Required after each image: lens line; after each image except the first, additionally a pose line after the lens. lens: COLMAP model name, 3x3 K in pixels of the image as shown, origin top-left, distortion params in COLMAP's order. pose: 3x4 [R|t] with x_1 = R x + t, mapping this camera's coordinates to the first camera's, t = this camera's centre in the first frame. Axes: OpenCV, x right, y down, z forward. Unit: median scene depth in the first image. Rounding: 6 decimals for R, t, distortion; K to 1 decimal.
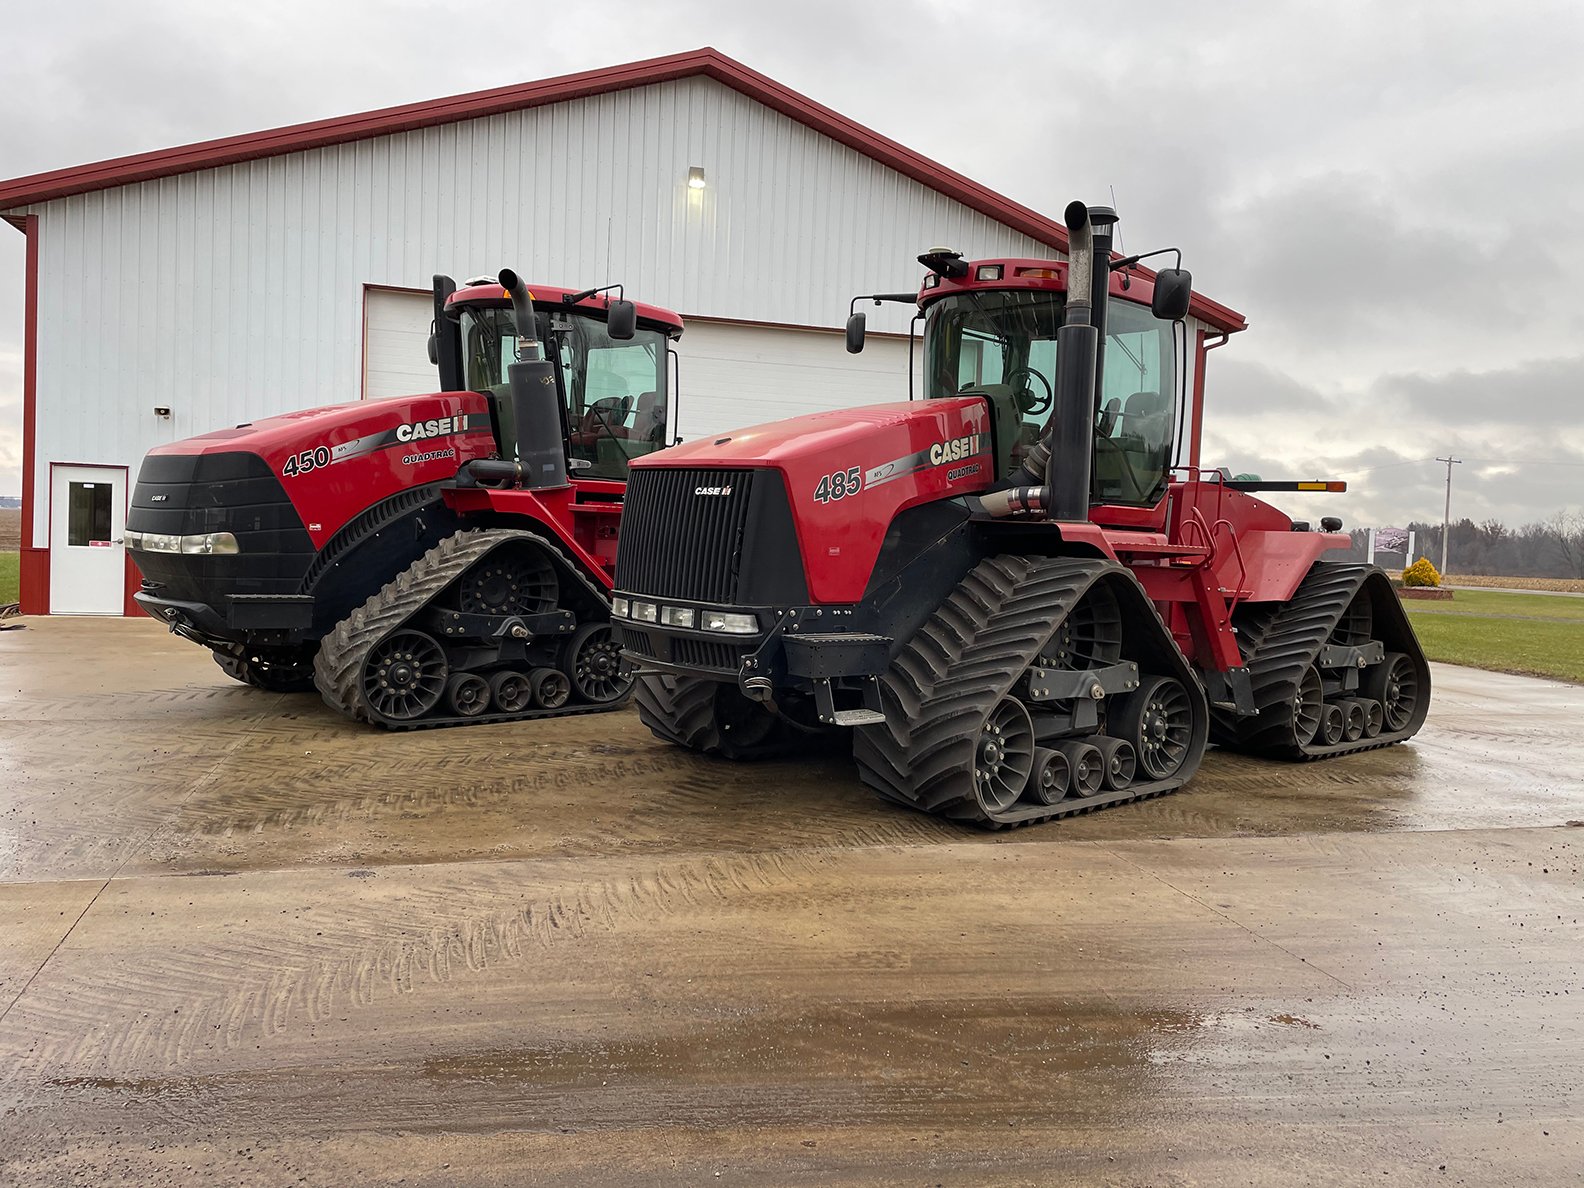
lens RADIAL K [[1188.3, 0, 797.8], [0, 1188.3, 584.0], [0, 0, 1]] dist [0.097792, -0.122684]
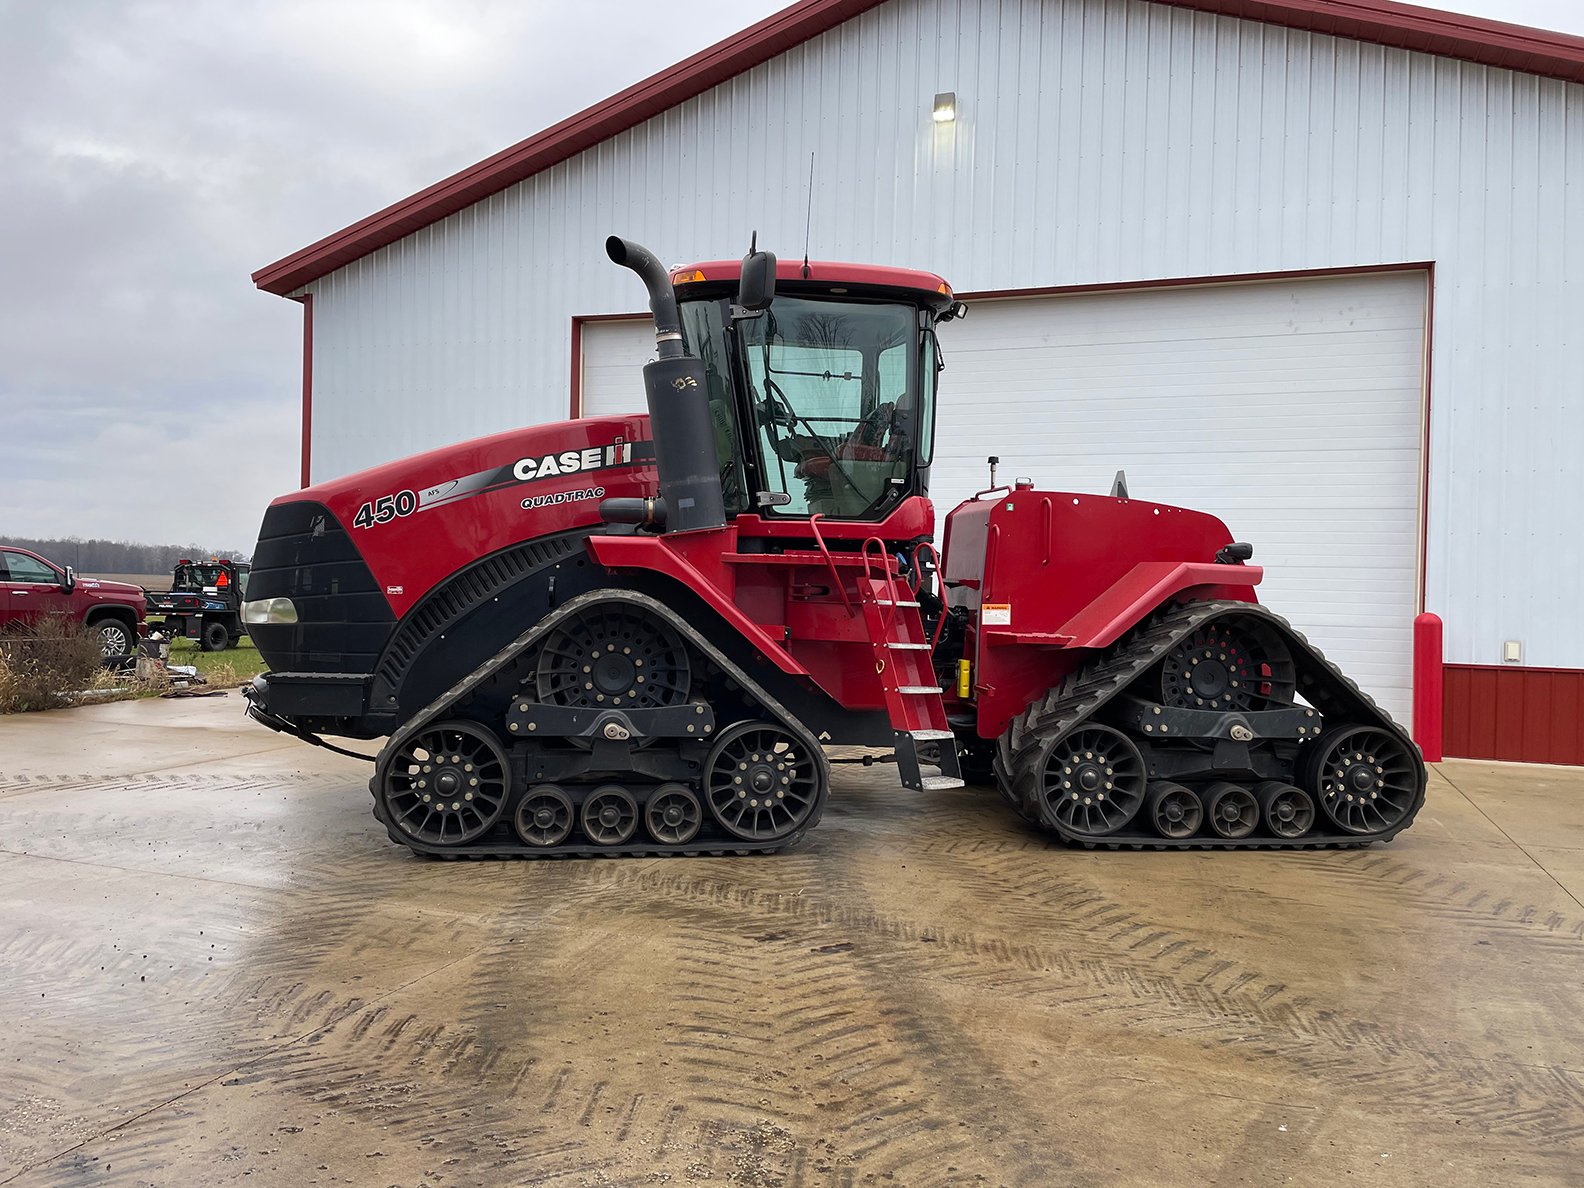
lens RADIAL K [[1169.4, 0, 771.8], [0, 1169.4, 569.1], [0, 0, 1]] dist [0.078827, -0.058401]
pose [[0.813665, -0.024969, -0.580798, 0.268754], [-0.016161, 0.997719, -0.065534, -0.013709], [0.581110, 0.062709, 0.811406, 0.510341]]
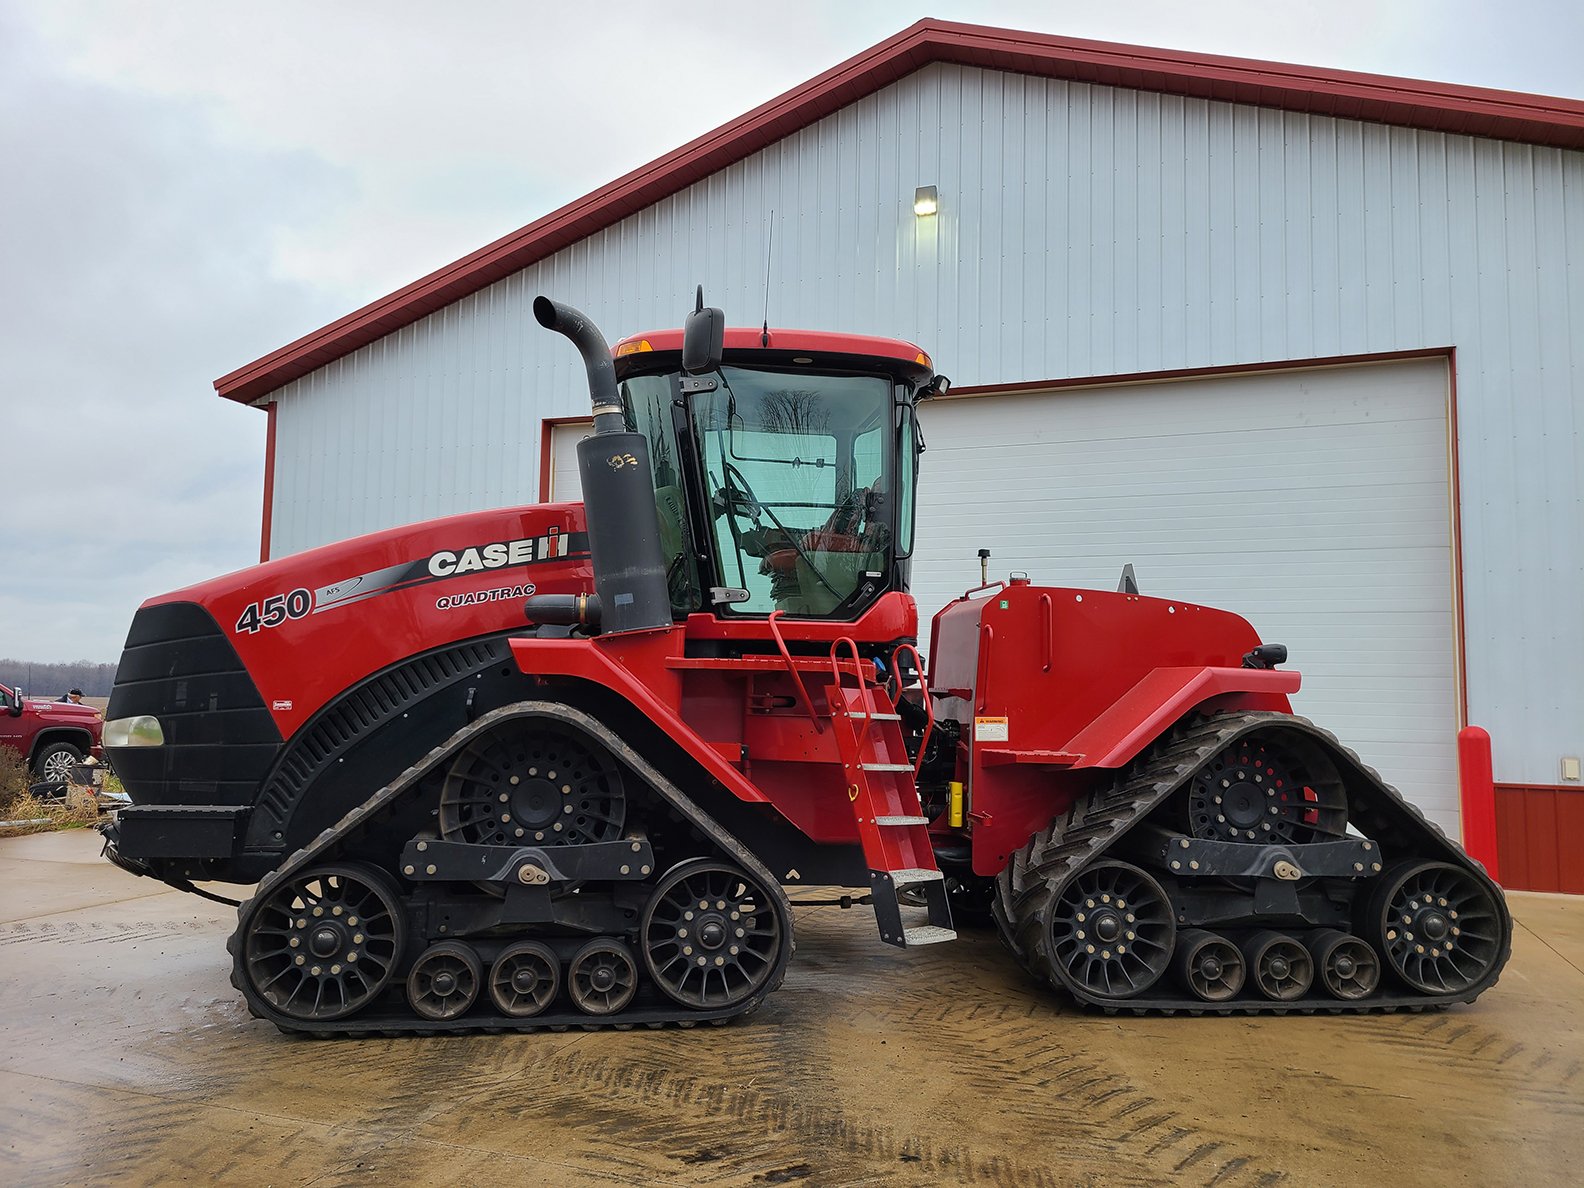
lens RADIAL K [[1151.5, 0, 763.3], [0, 1151.5, 587.0], [0, 0, 1]] dist [0.051993, -0.005799]
pose [[0.808413, -0.081089, -0.583003, 0.217170], [-0.010064, 0.988416, -0.151433, -0.016352], [0.588530, 0.128287, 0.798233, 0.630608]]
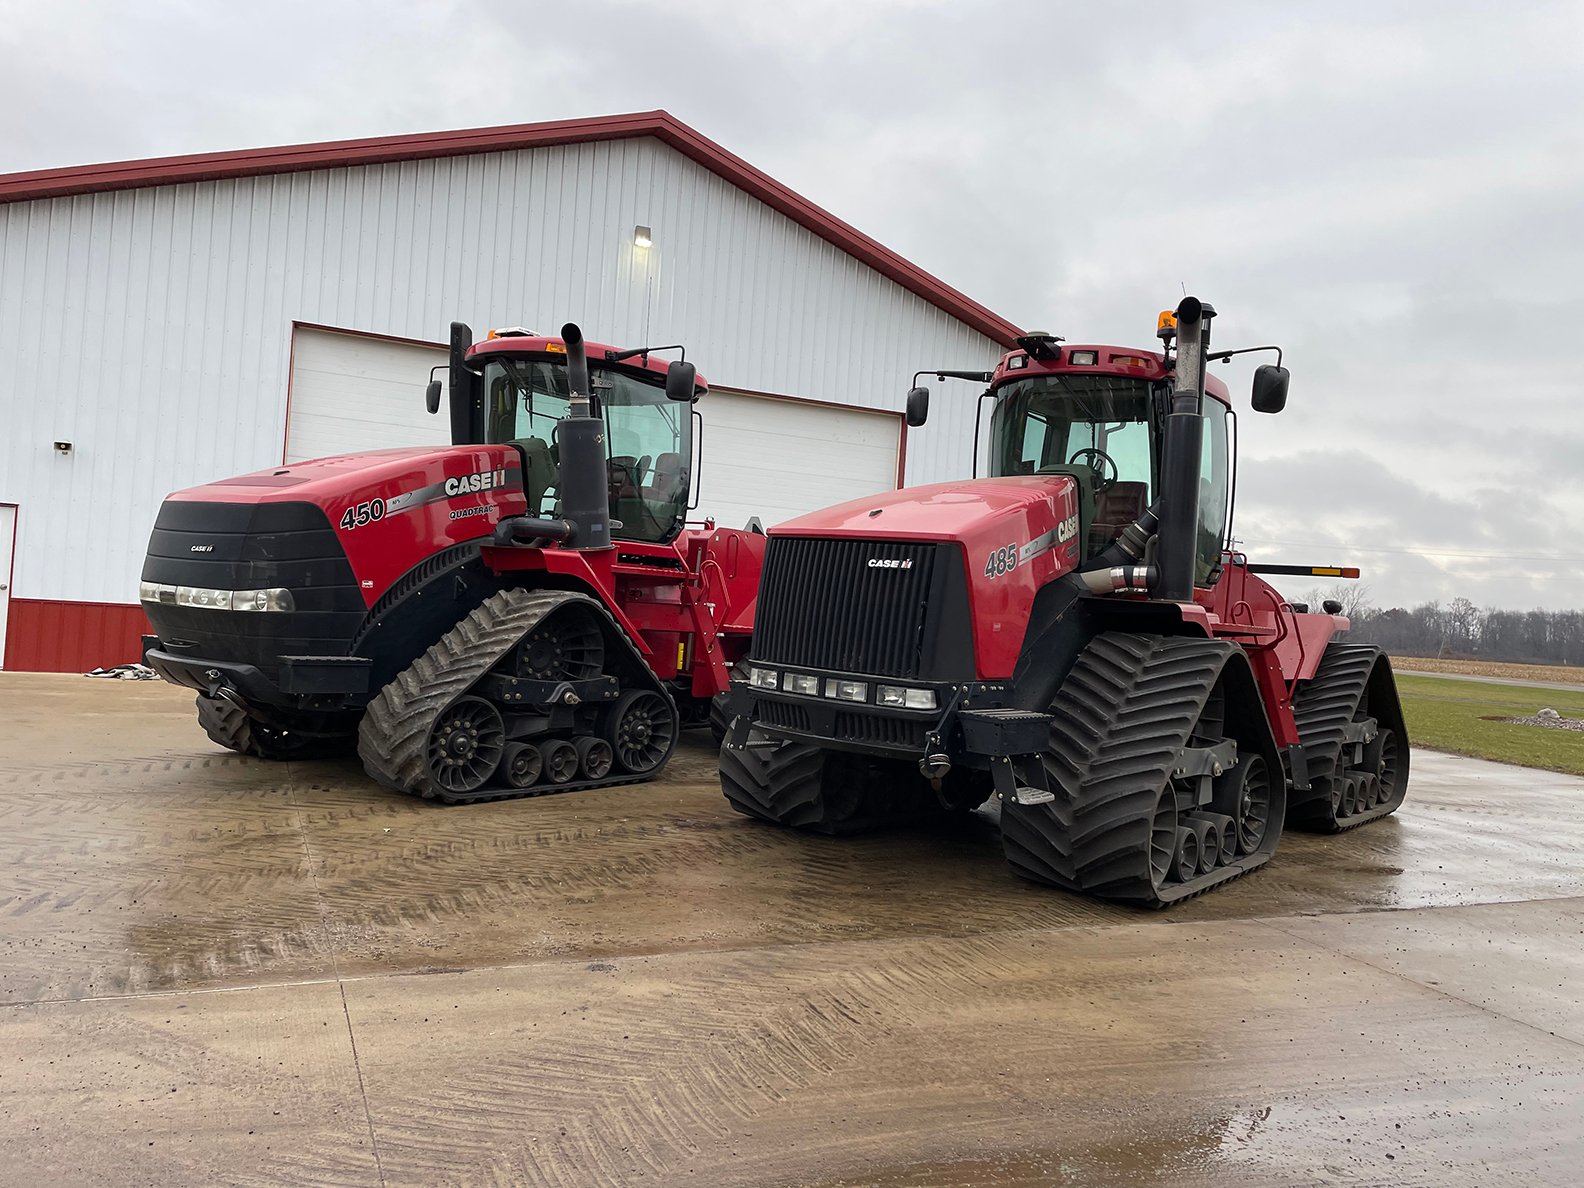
lens RADIAL K [[1189.8, 0, 794.8], [0, 1189.8, 583.4], [0, 0, 1]] dist [0.097482, -0.123705]
pose [[0.986847, 0.028502, 0.159125, -0.225164], [-0.020564, 0.998471, -0.051314, -0.006915], [-0.160344, 0.047367, 0.985924, 0.027291]]
